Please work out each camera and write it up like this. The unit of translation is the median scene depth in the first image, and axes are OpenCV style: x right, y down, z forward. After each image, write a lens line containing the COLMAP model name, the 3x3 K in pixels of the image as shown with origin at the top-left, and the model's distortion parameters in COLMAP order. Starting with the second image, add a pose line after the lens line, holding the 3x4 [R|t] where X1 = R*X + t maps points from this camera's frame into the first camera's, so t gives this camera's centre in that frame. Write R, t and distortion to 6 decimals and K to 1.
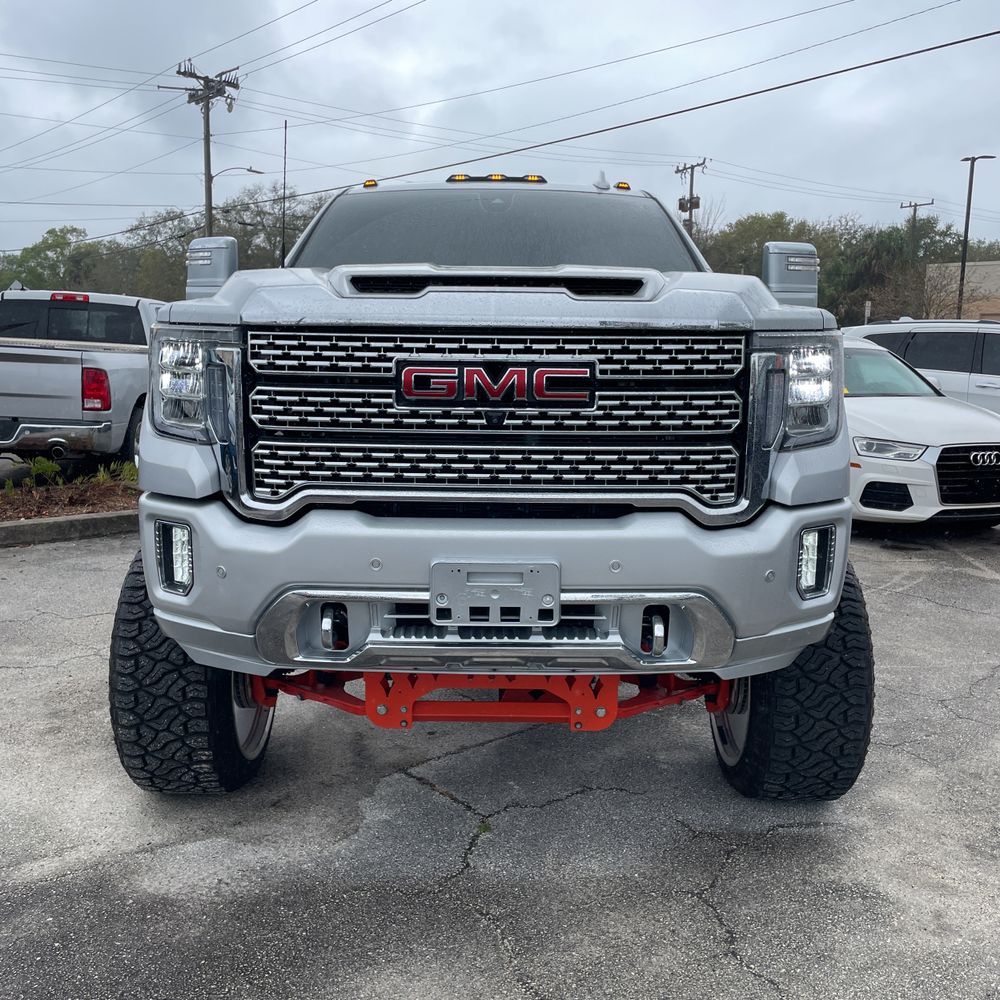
lens RADIAL K [[1018.7, 0, 500.0], [0, 1018.7, 500.0], [0, 0, 1]] dist [0.097583, -0.142521]
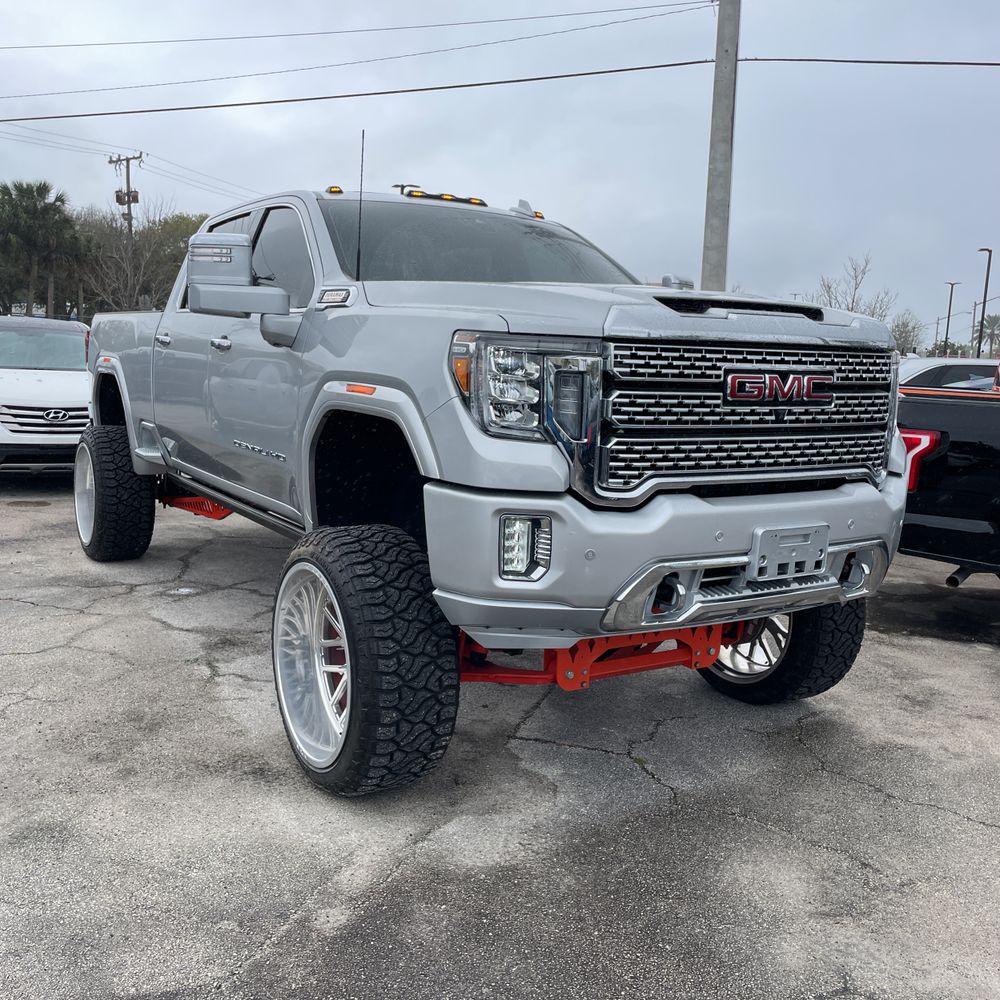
lens RADIAL K [[1008.9, 0, 500.0], [0, 1008.9, 500.0], [0, 0, 1]] dist [0.091090, -0.145041]
pose [[0.846803, -0.058340, 0.528697, -0.789956], [0.057769, 0.998174, 0.017618, -0.013240], [-0.528760, 0.015623, 0.848628, 0.088416]]
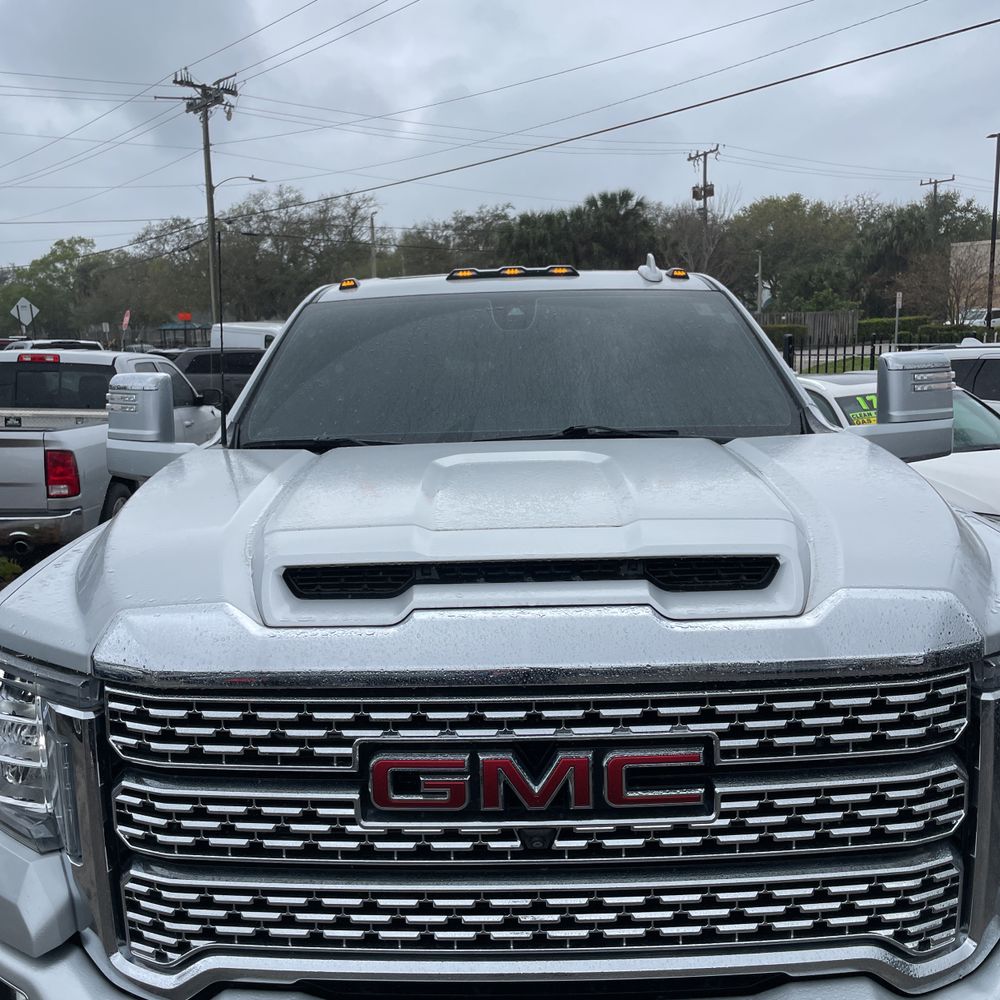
lens RADIAL K [[1018.7, 0, 500.0], [0, 1018.7, 500.0], [0, 0, 1]] dist [0.097583, -0.142521]
pose [[0.999201, -0.035282, -0.018800, -0.006537], [0.035460, 0.999328, 0.009250, -0.220167], [0.018461, -0.009909, 0.999780, 0.349426]]
